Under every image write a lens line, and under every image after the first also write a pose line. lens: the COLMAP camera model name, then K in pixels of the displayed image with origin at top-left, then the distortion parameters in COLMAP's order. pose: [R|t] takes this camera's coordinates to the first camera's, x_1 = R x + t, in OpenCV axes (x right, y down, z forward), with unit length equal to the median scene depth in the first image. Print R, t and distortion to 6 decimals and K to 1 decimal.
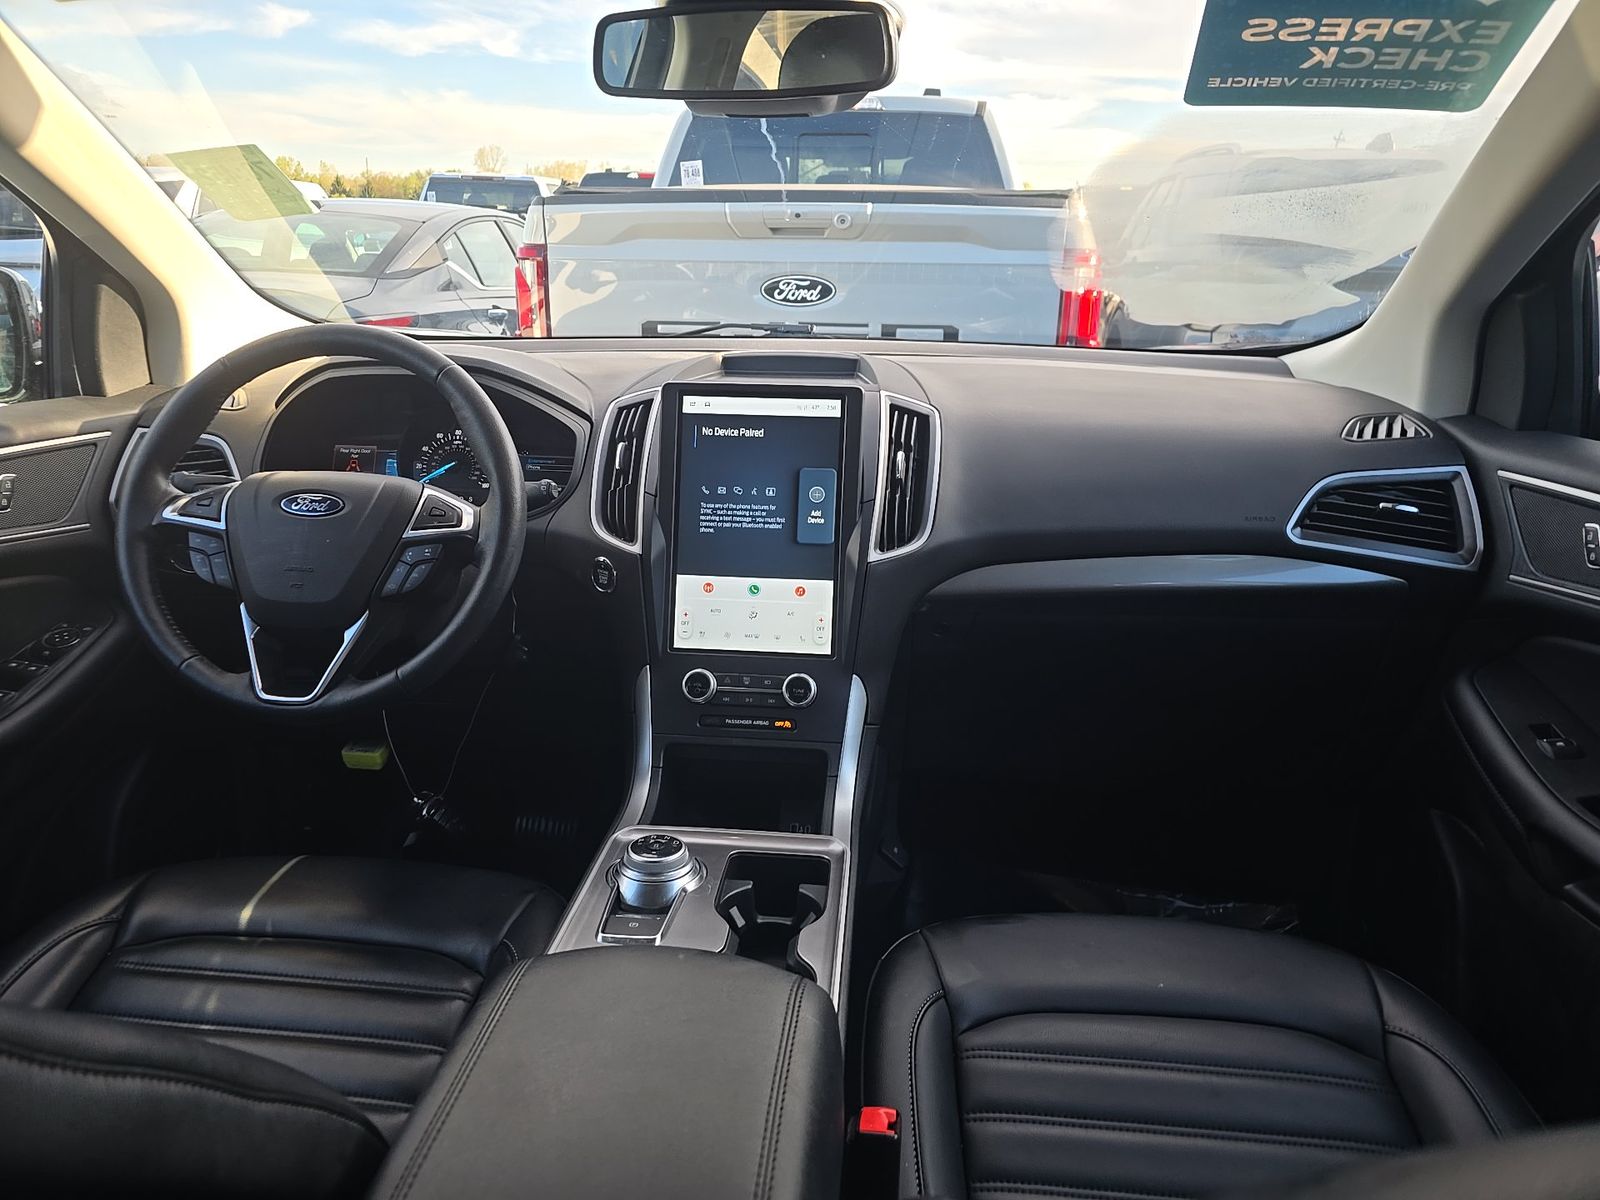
lens RADIAL K [[1062.4, 0, 793.7], [0, 1062.4, 580.2], [0, 0, 1]] dist [0.062071, -0.055745]
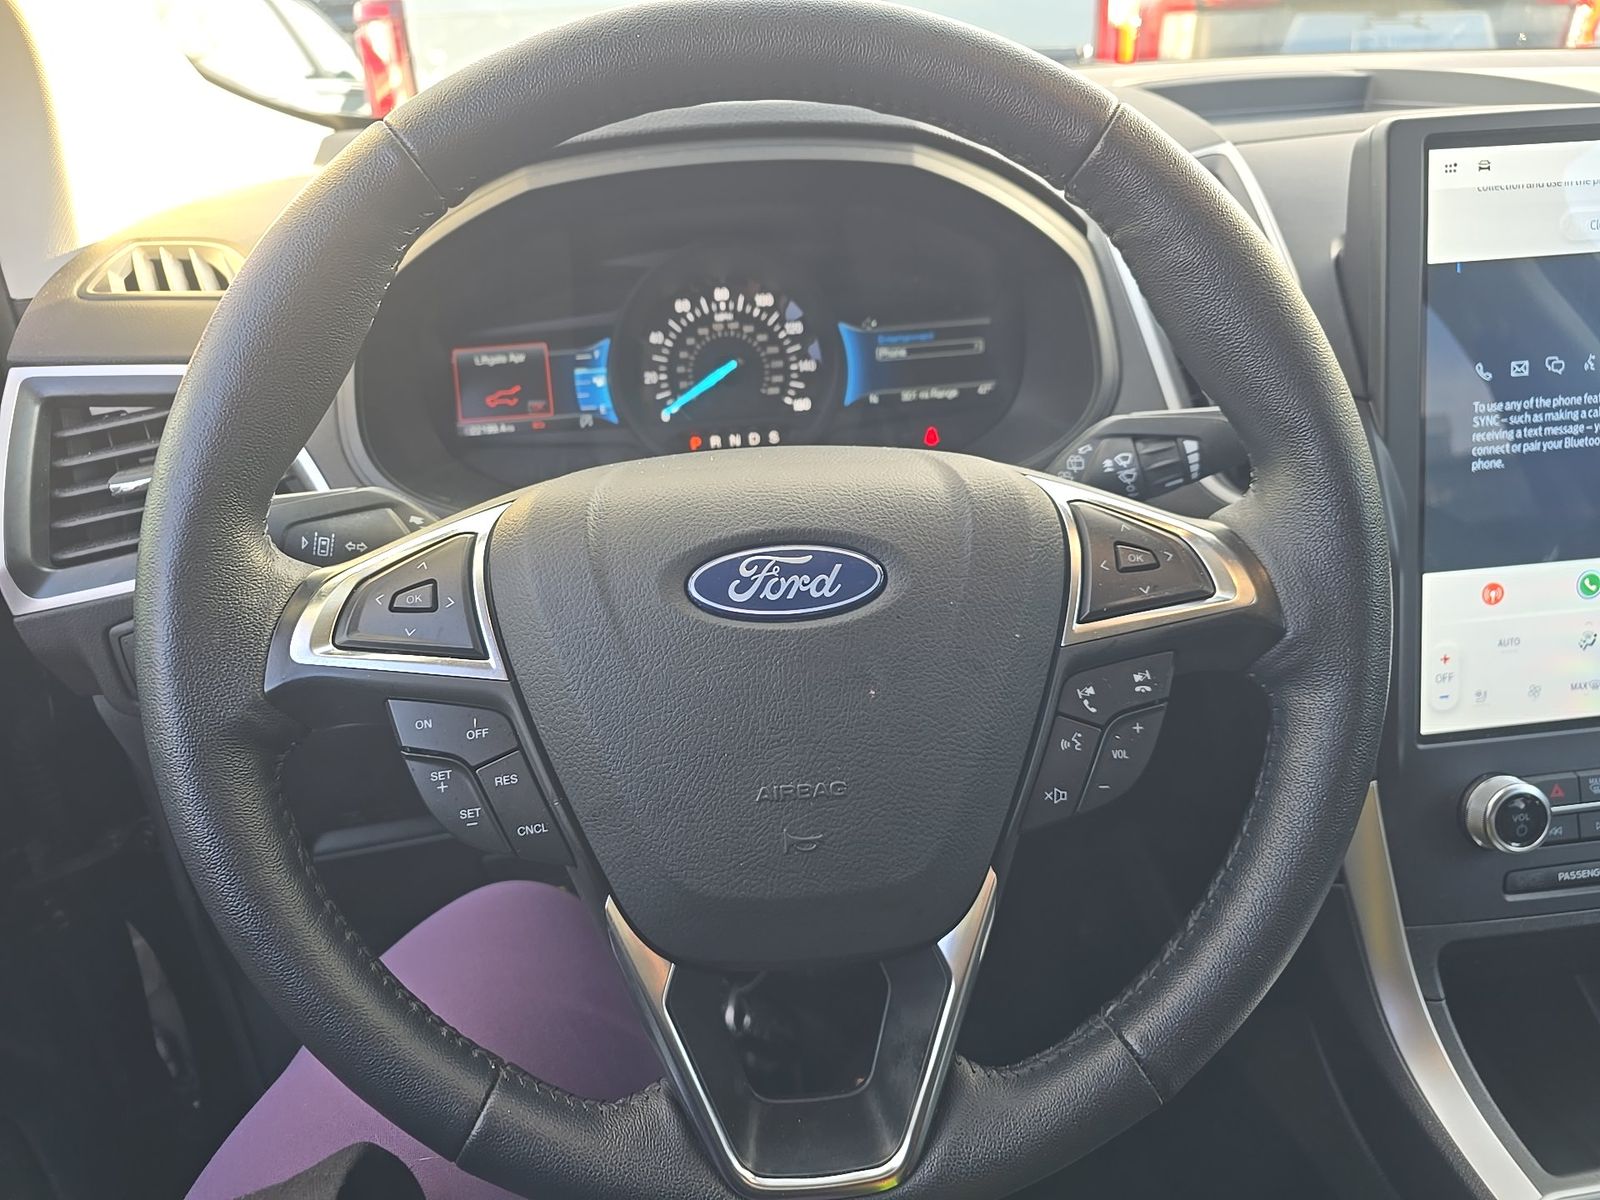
lens RADIAL K [[1167.3, 0, 800.3], [0, 1167.3, 570.7], [0, 0, 1]] dist [-0.002634, -0.003738]
pose [[0.983847, -0.135304, 0.117210, -0.420335], [0.117197, 0.981776, 0.149602, -0.108874], [-0.135316, -0.133449, 0.981774, 0.565444]]
